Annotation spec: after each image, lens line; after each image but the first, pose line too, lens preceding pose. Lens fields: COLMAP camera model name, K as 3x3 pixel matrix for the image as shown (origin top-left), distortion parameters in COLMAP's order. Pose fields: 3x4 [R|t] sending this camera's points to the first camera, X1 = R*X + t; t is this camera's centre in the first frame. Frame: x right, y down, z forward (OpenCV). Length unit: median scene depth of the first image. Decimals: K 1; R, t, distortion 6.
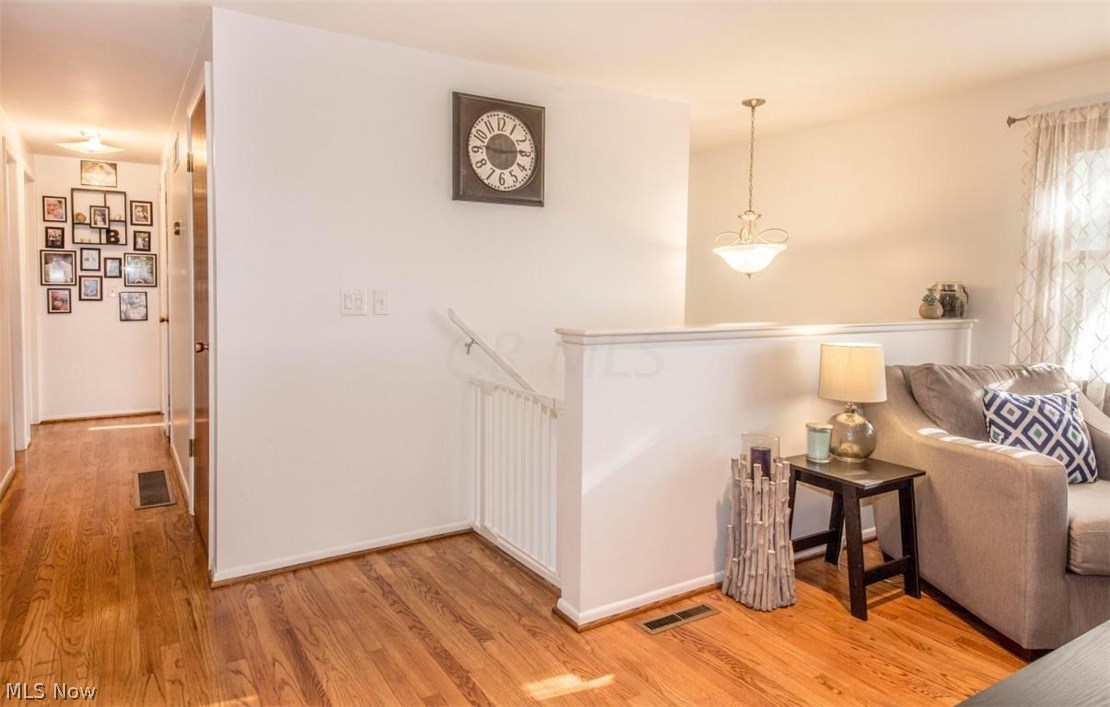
lens RADIAL K [[686.1, 0, 556.1], [0, 686.1, 311.8], [0, 0, 1]] dist [0.043693, -0.001446]
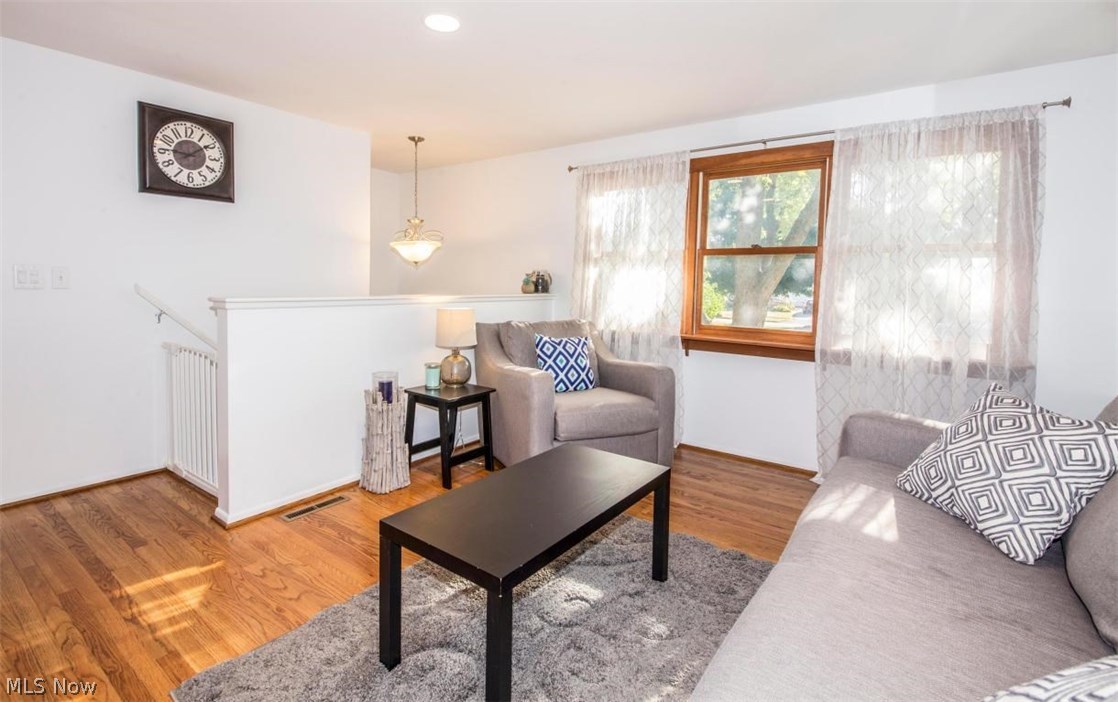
lens RADIAL K [[527.8, 0, 553.5], [0, 527.8, 303.7], [0, 0, 1]] dist [0.024604, -0.023707]
pose [[0.930940, -0.006362, 0.365116, 0.212510], [0.002637, 0.999939, 0.010699, 0.025503], [-0.365162, -0.008997, 0.930901, -0.132472]]
